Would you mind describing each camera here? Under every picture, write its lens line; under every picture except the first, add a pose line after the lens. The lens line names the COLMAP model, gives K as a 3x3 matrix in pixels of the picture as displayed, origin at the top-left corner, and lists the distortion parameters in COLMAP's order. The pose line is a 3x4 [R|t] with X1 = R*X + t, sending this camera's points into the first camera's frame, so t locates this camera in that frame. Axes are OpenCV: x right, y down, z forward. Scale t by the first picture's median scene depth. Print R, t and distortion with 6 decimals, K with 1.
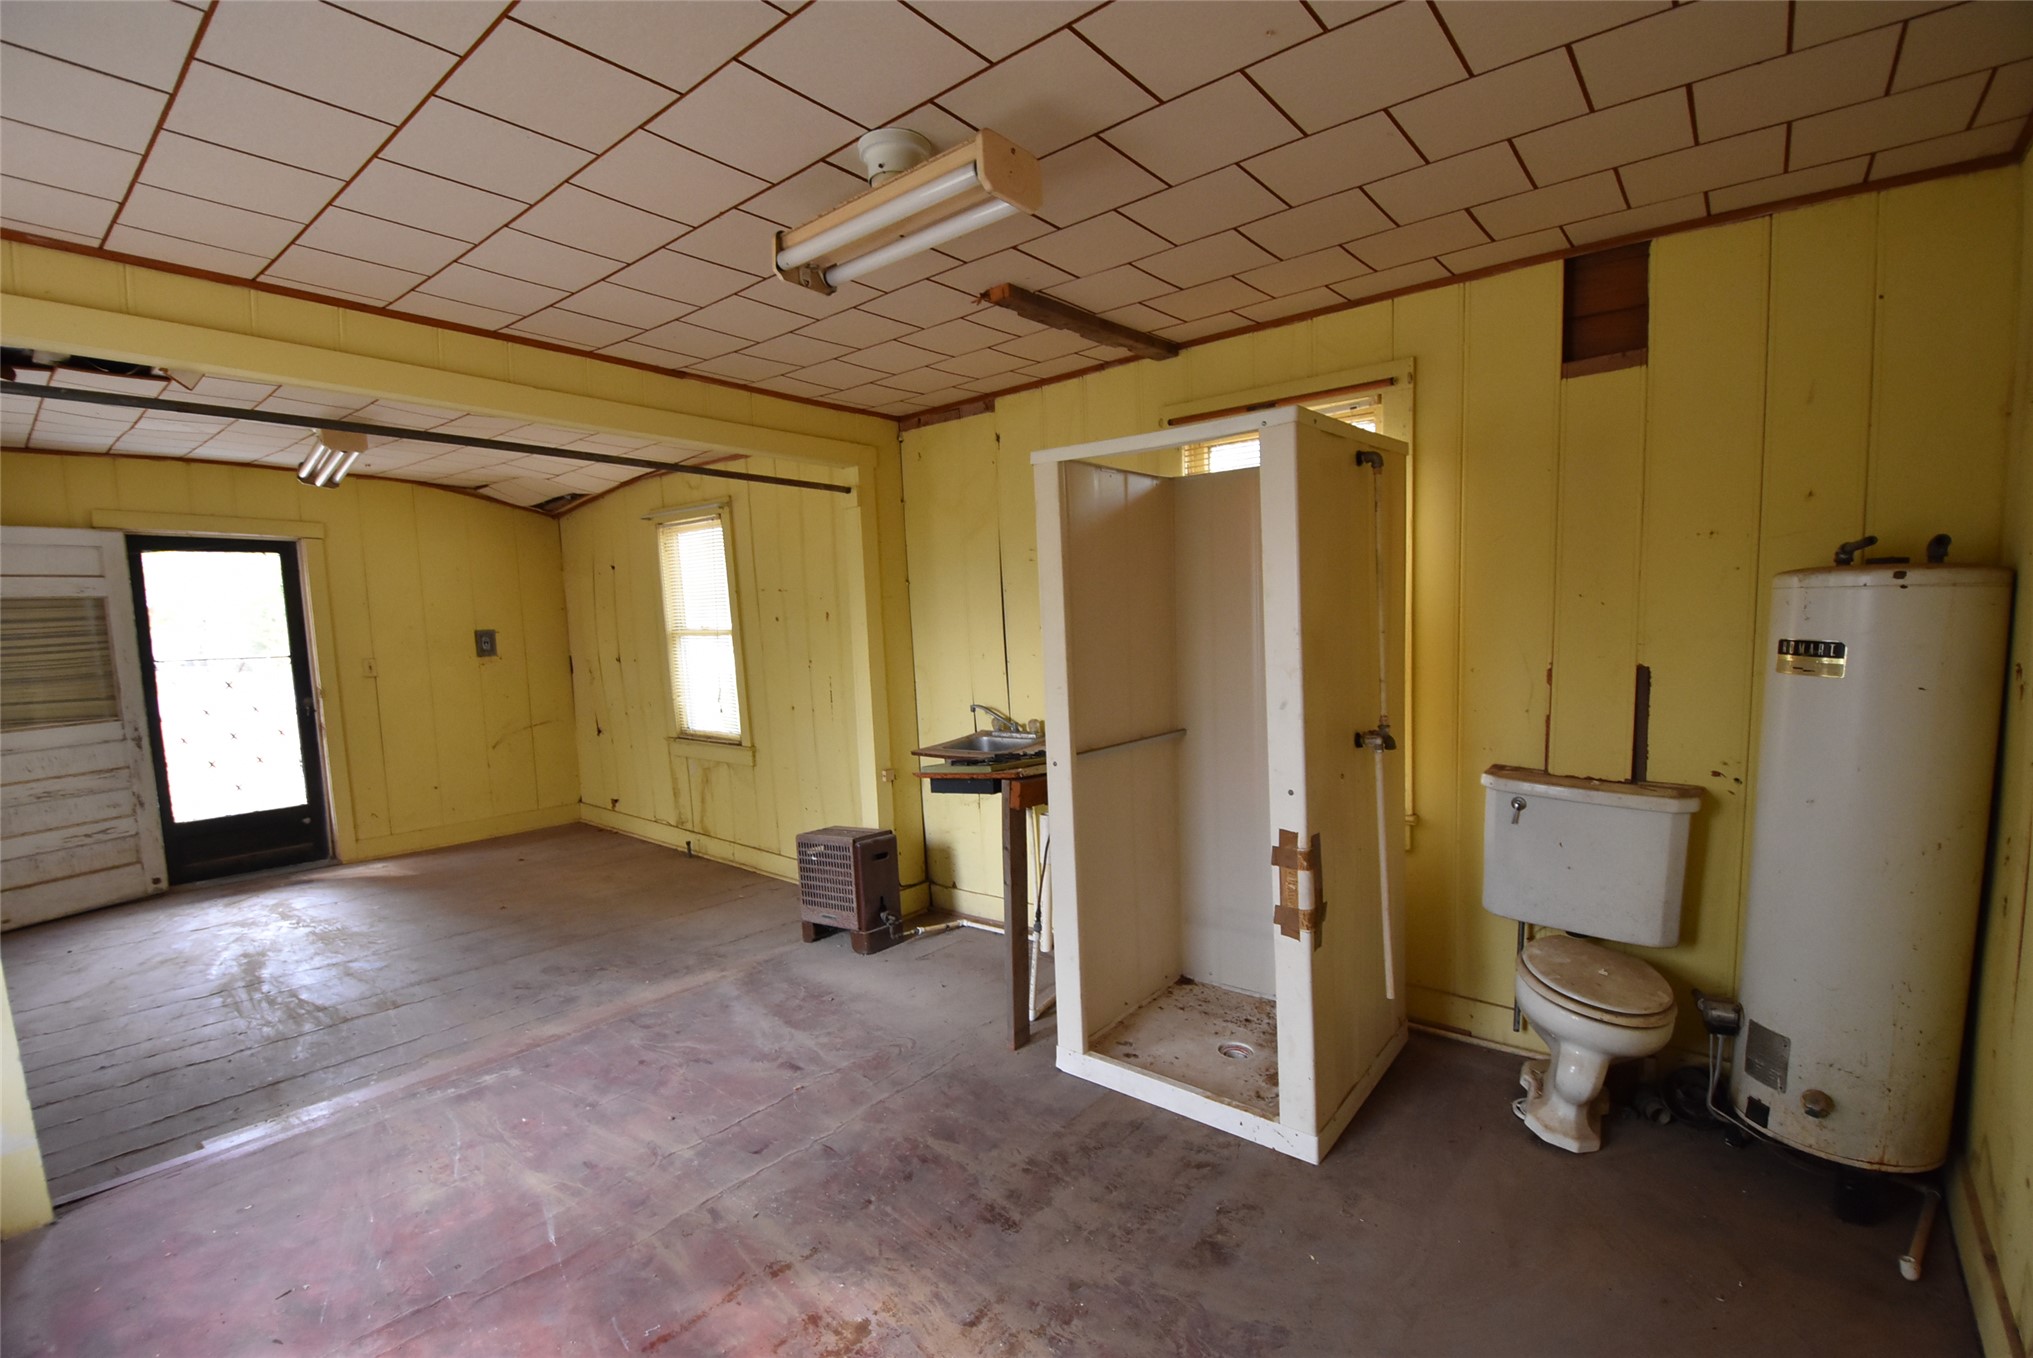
lens RADIAL K [[893.8, 0, 1026.3], [0, 893.8, 688.6], [0, 0, 1]] dist [-0.023024, -0.002235]
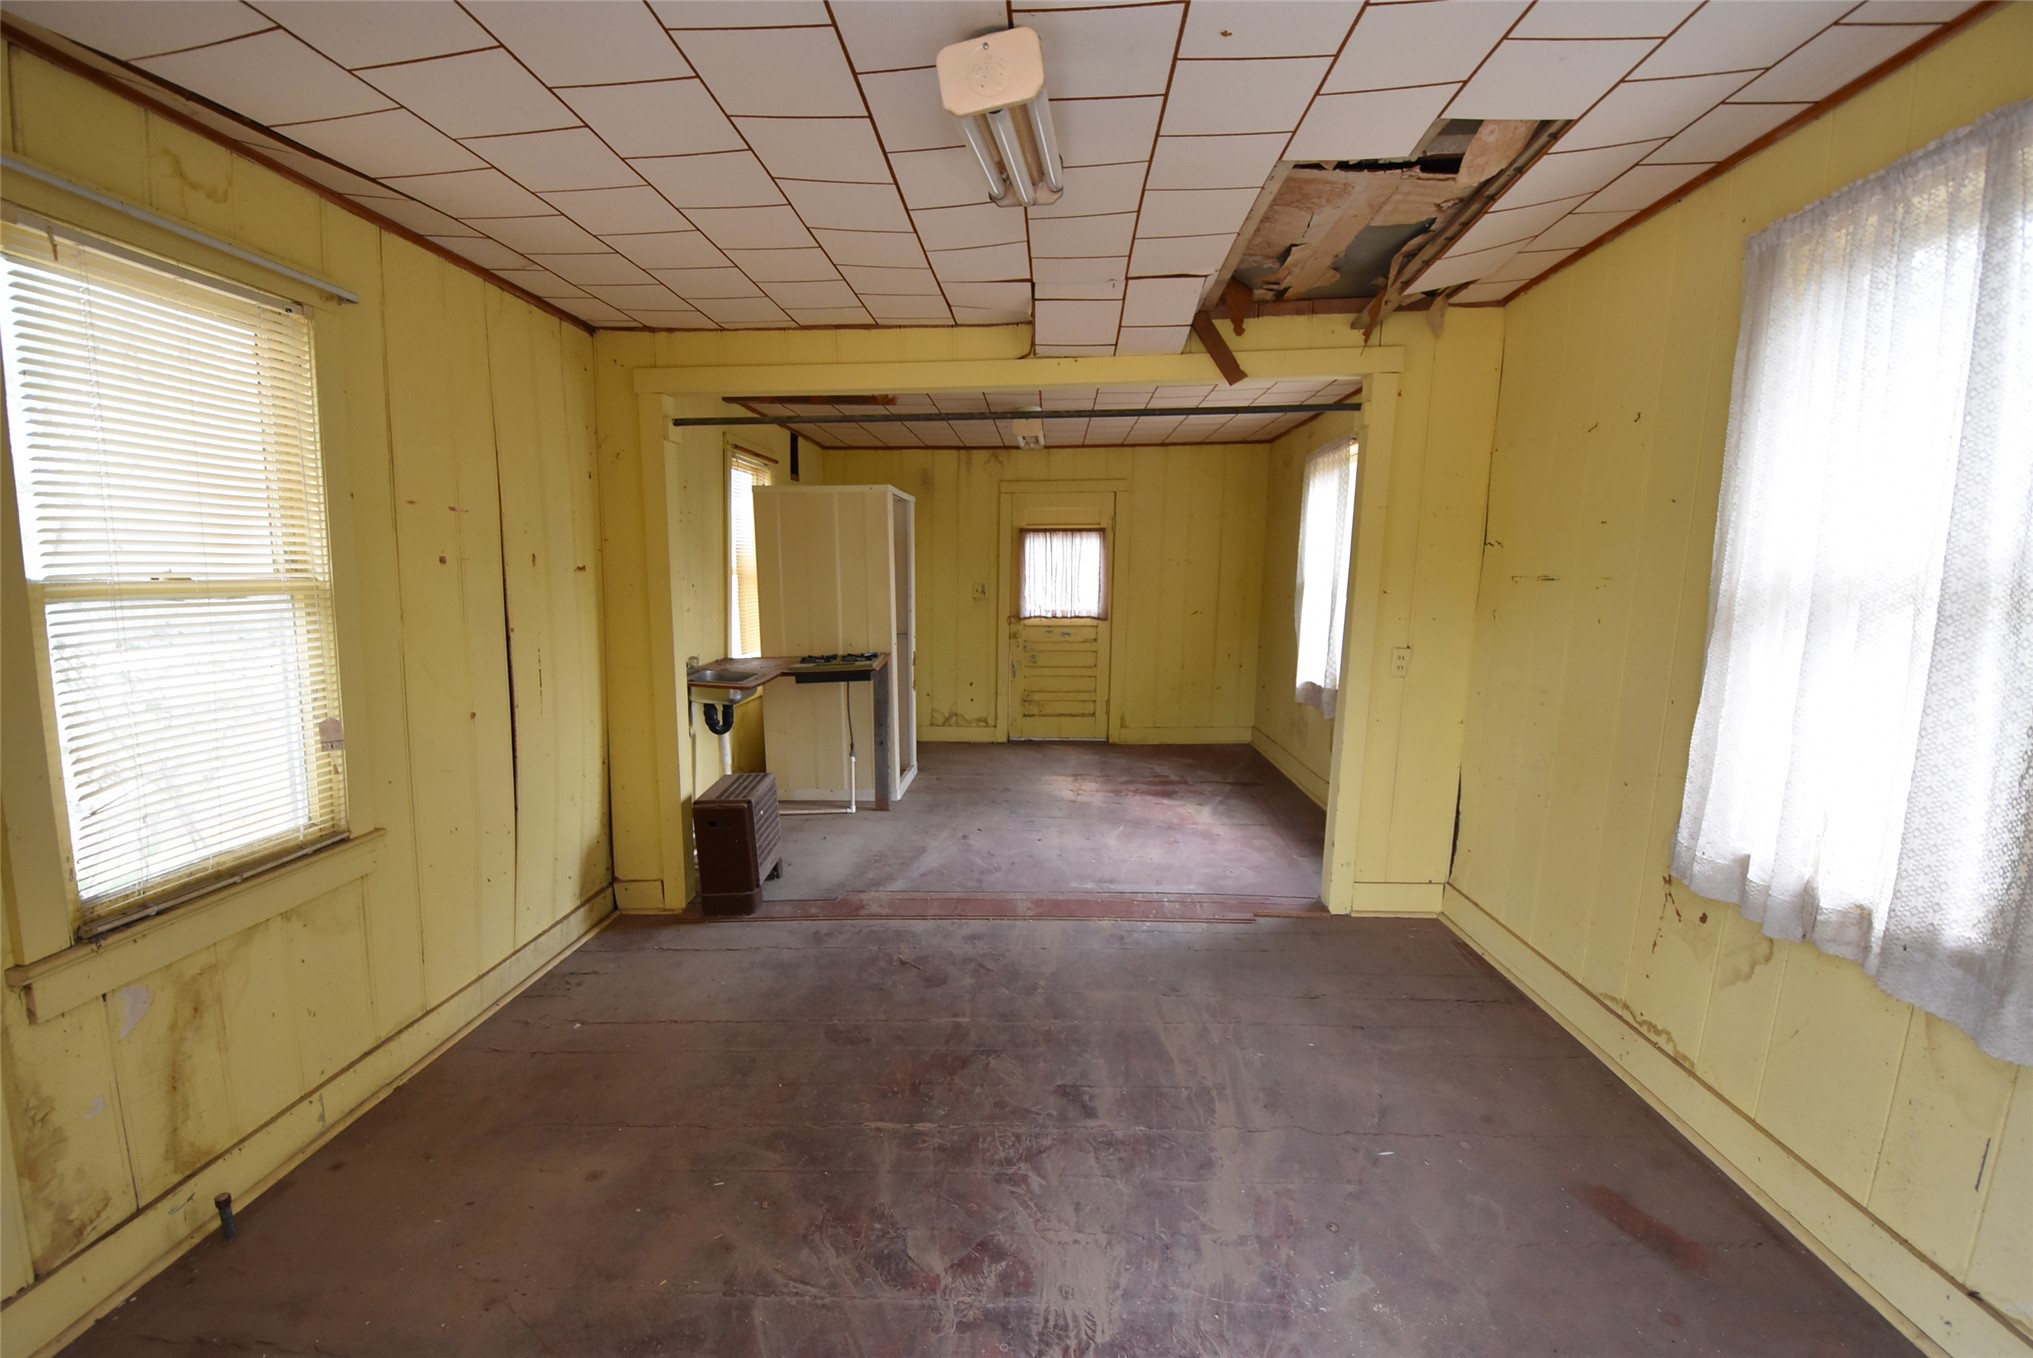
lens RADIAL K [[893.8, 0, 1014.6], [0, 893.8, 685.8], [0, 0, 1]] dist [-0.023024, -0.002235]
pose [[-0.585304, -0.068101, 0.807949, -1.116529], [0.092475, 0.984357, 0.149962, -0.062039], [-0.805523, 0.162489, -0.569851, 1.243982]]
